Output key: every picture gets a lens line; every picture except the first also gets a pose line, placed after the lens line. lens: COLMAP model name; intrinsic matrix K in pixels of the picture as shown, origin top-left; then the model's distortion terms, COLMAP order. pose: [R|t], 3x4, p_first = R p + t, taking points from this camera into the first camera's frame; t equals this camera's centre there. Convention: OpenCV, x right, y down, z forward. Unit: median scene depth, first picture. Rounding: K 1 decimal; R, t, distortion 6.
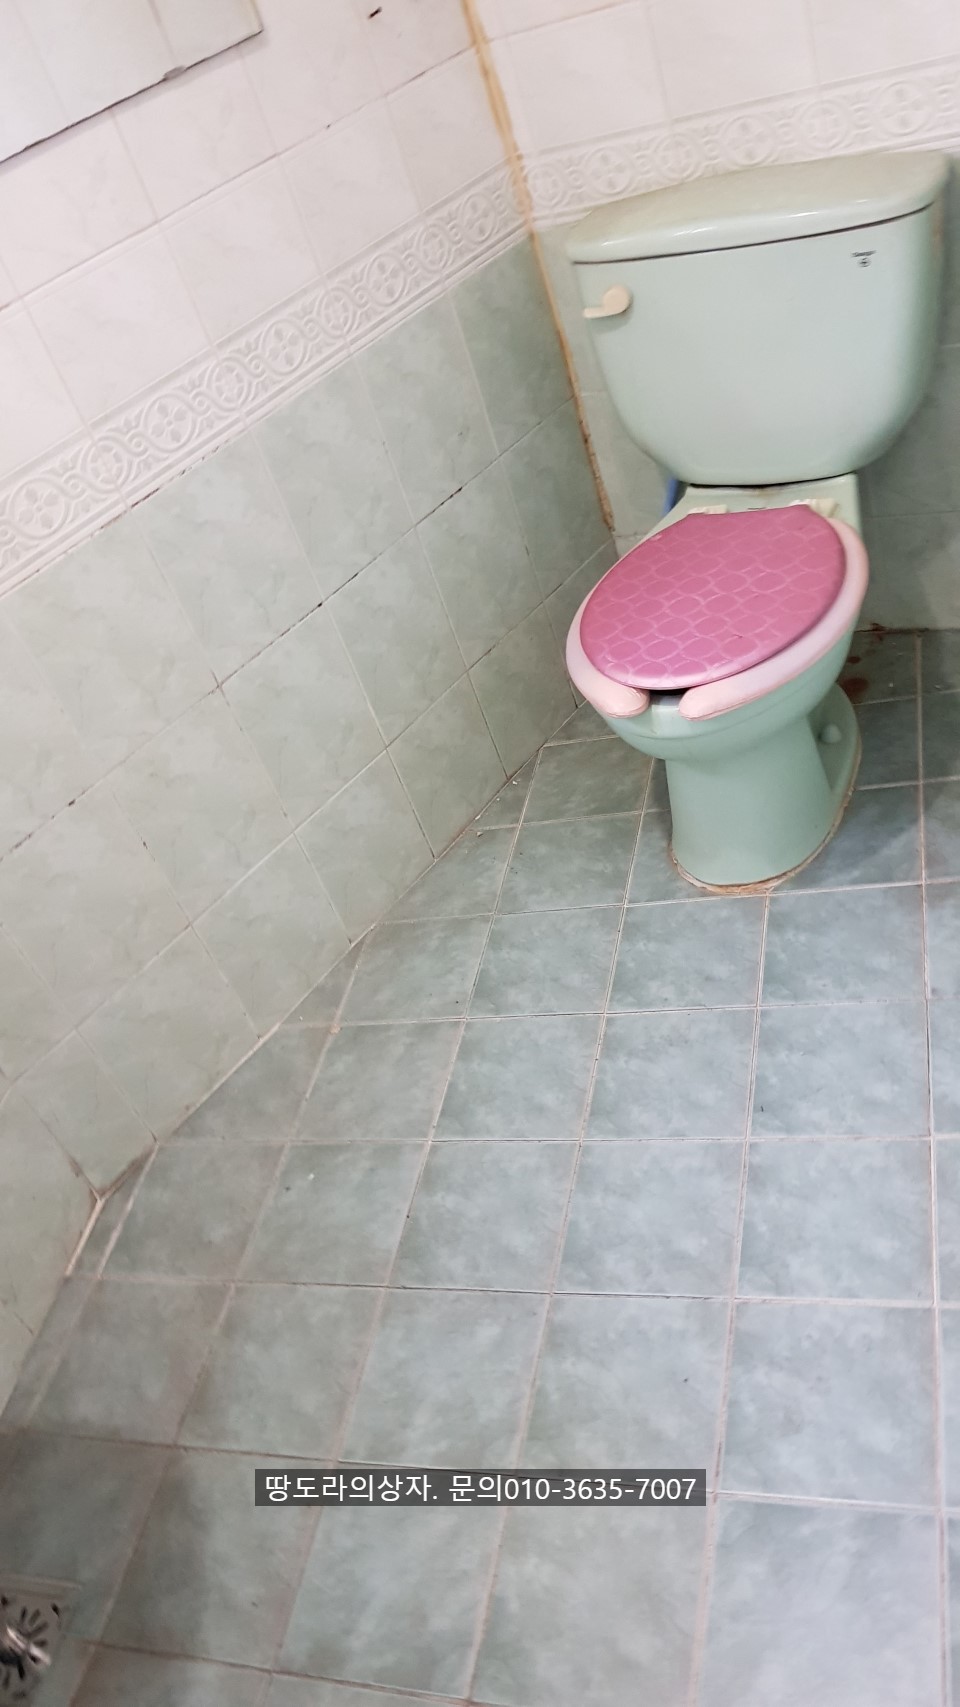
lens RADIAL K [[1384.2, 0, 523.7], [0, 1384.2, 857.1], [0, 0, 1]] dist [-0.010165, -0.011143]
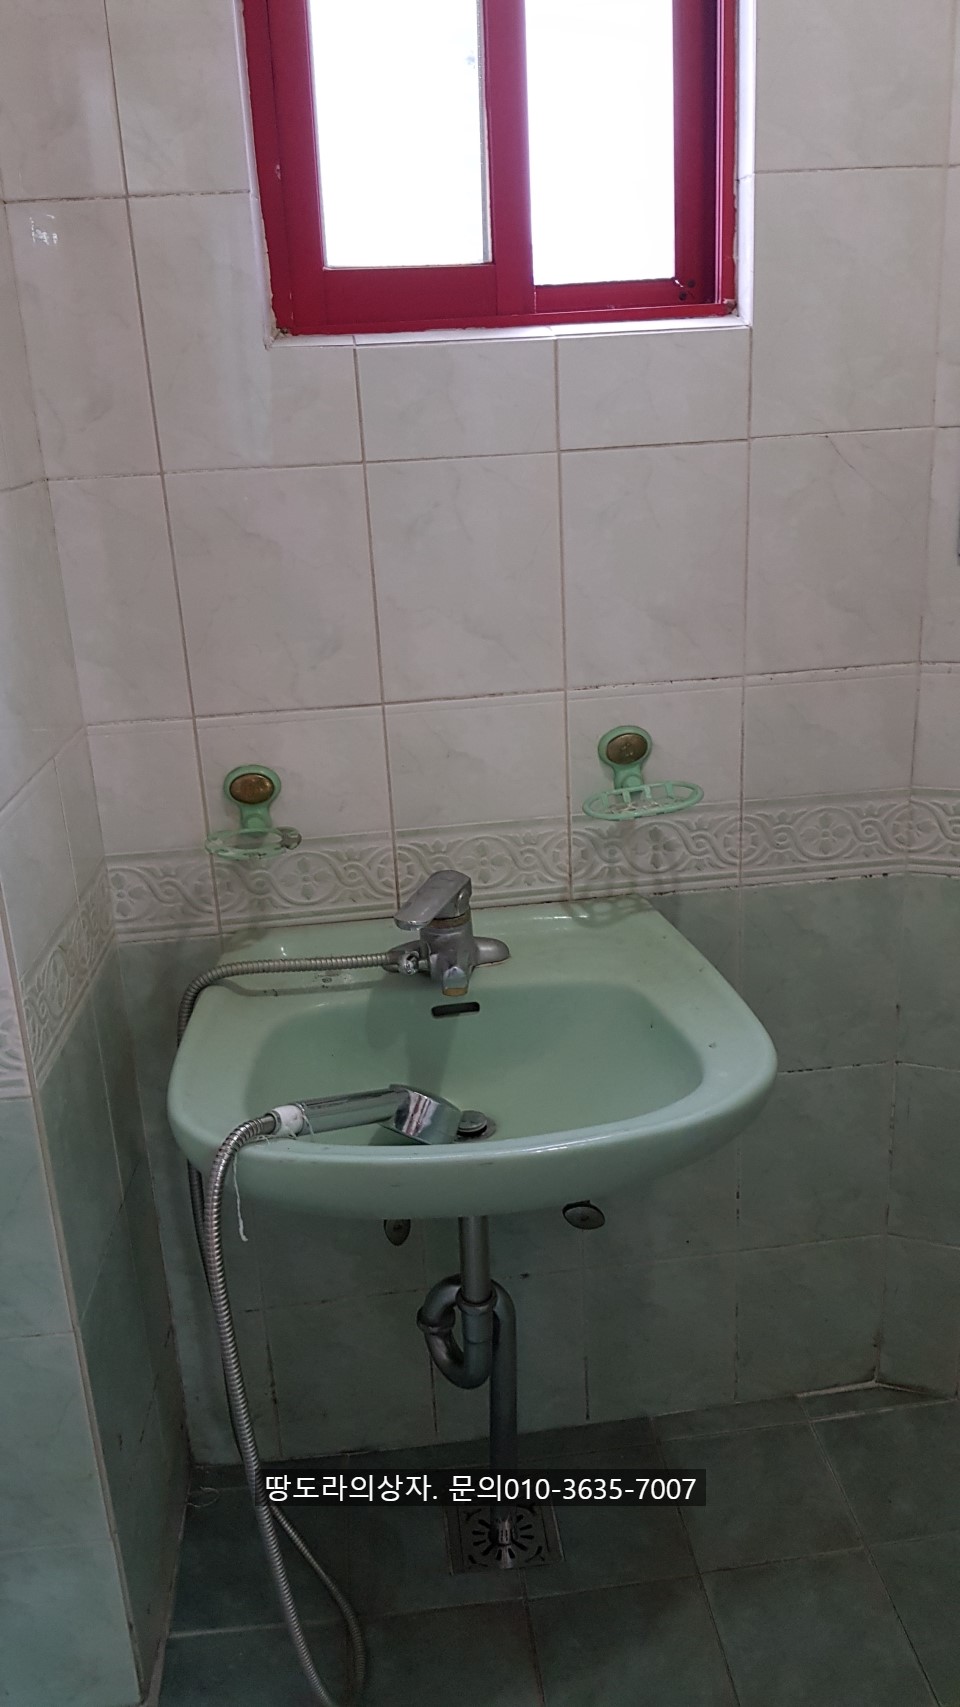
lens RADIAL K [[1384.2, 0, 523.7], [0, 1384.2, 857.1], [0, 0, 1]] dist [-0.010165, -0.011143]
pose [[0.178419, 0.497596, -0.848861, 0.534384], [-0.439362, 0.812211, 0.383764, -0.572978], [0.880414, 0.304486, 0.363538, 0.453017]]
